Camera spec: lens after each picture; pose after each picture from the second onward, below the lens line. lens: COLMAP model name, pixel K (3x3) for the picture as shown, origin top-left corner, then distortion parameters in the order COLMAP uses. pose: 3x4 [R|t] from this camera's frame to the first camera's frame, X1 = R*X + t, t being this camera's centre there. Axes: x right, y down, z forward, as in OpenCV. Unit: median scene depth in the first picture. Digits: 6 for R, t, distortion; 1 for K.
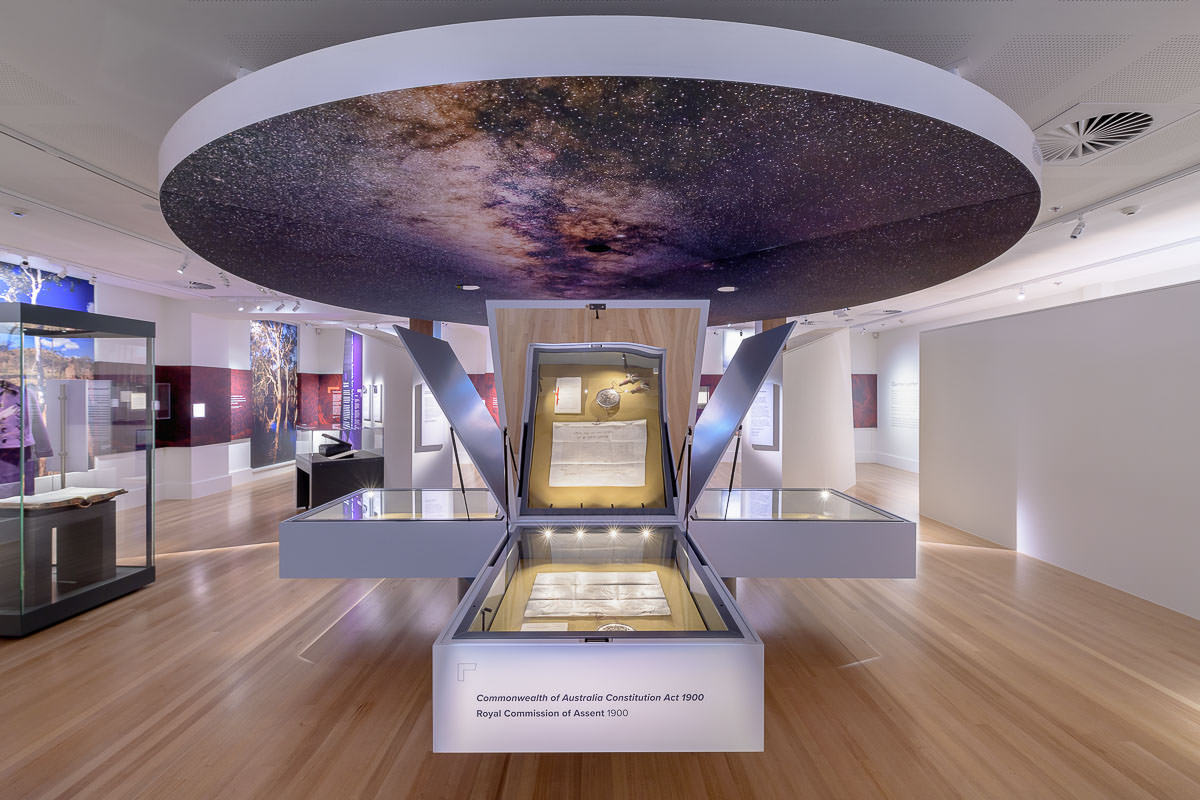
lens RADIAL K [[477.4, 0, 603.7], [0, 477.4, 387.7], [0, 0, 1]] dist [0.000818, -0.000468]
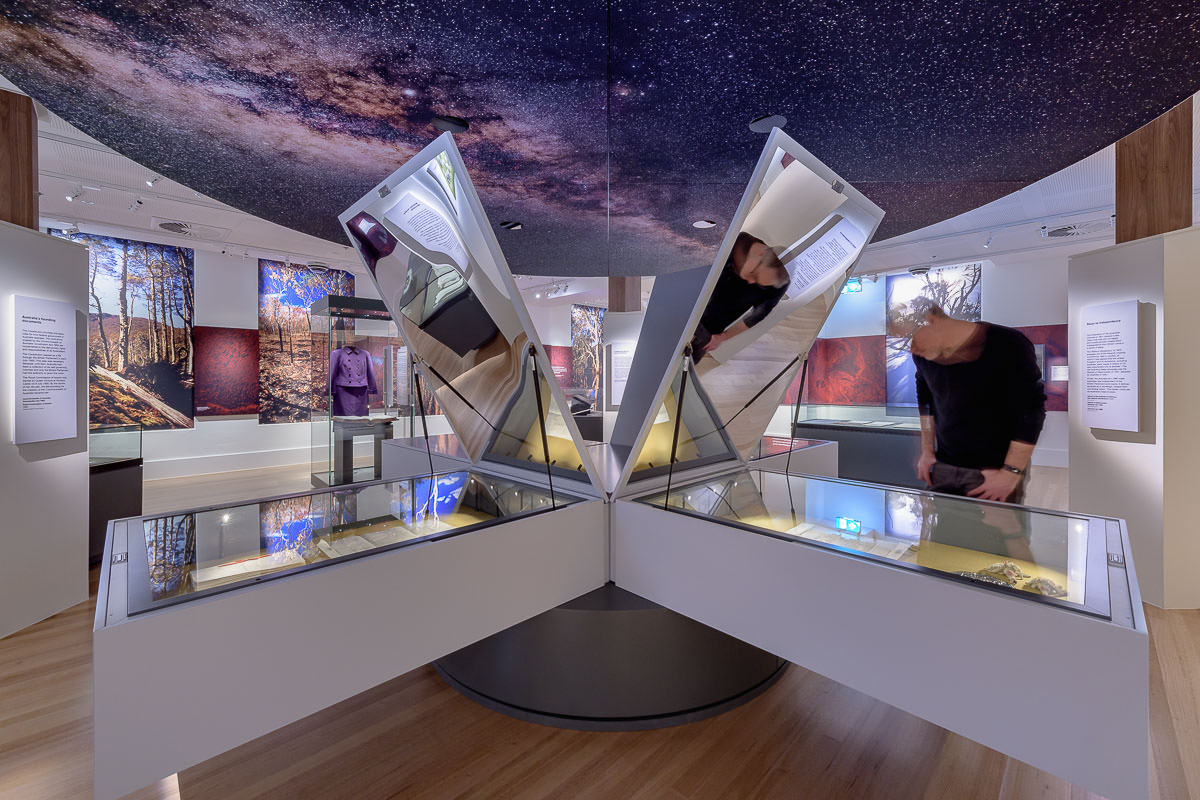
lens RADIAL K [[477.4, 0, 610.0], [0, 477.4, 384.1], [0, 0, 1]] dist [0.000818, -0.000468]
pose [[0.700239, 0.003532, -0.713900, 0.629228], [0.012916, 0.999761, 0.017616, 0.110833], [0.713792, -0.021556, 0.700026, 0.527266]]
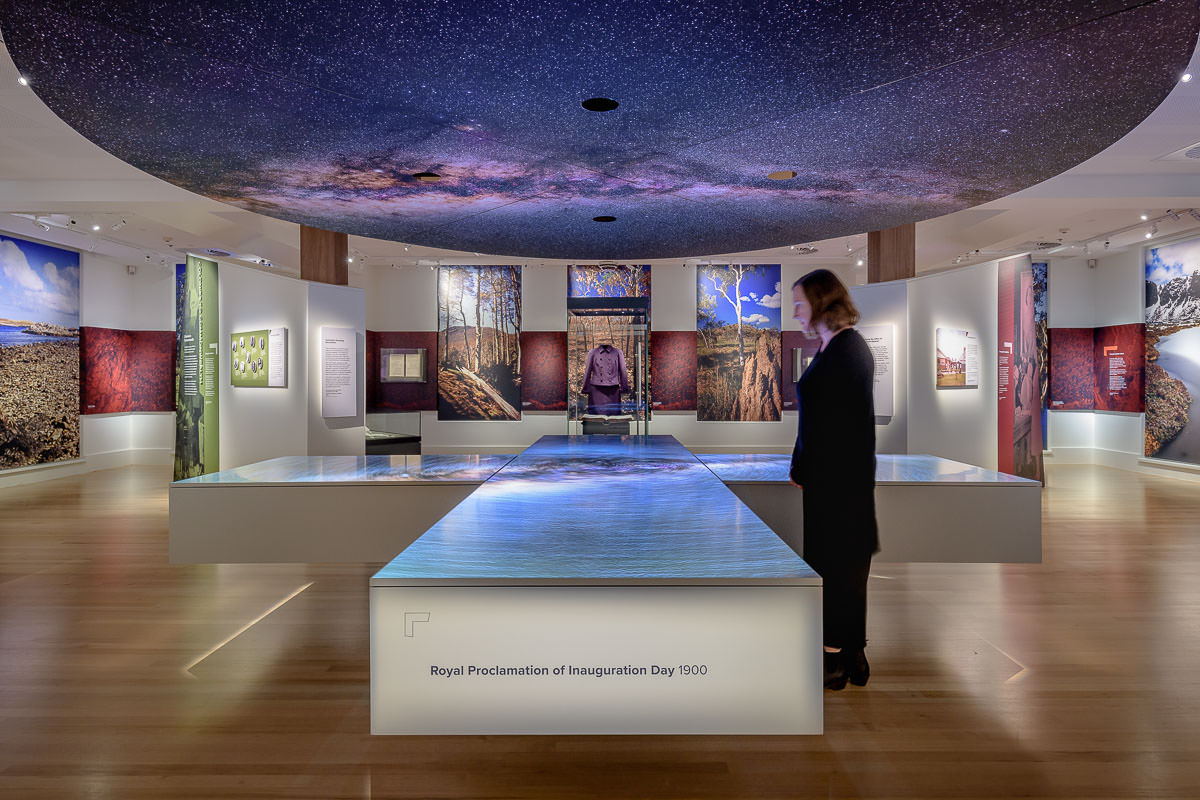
lens RADIAL K [[667.1, 0, 619.3], [0, 667.1, 365.2], [0, 0, 1]] dist [0.023419, -0.002312]
pose [[-0.013407, -0.021824, -0.999672, 1.163058], [0.013464, 0.999667, -0.022004, 0.117861], [0.999819, -0.013755, -0.013108, 1.196956]]
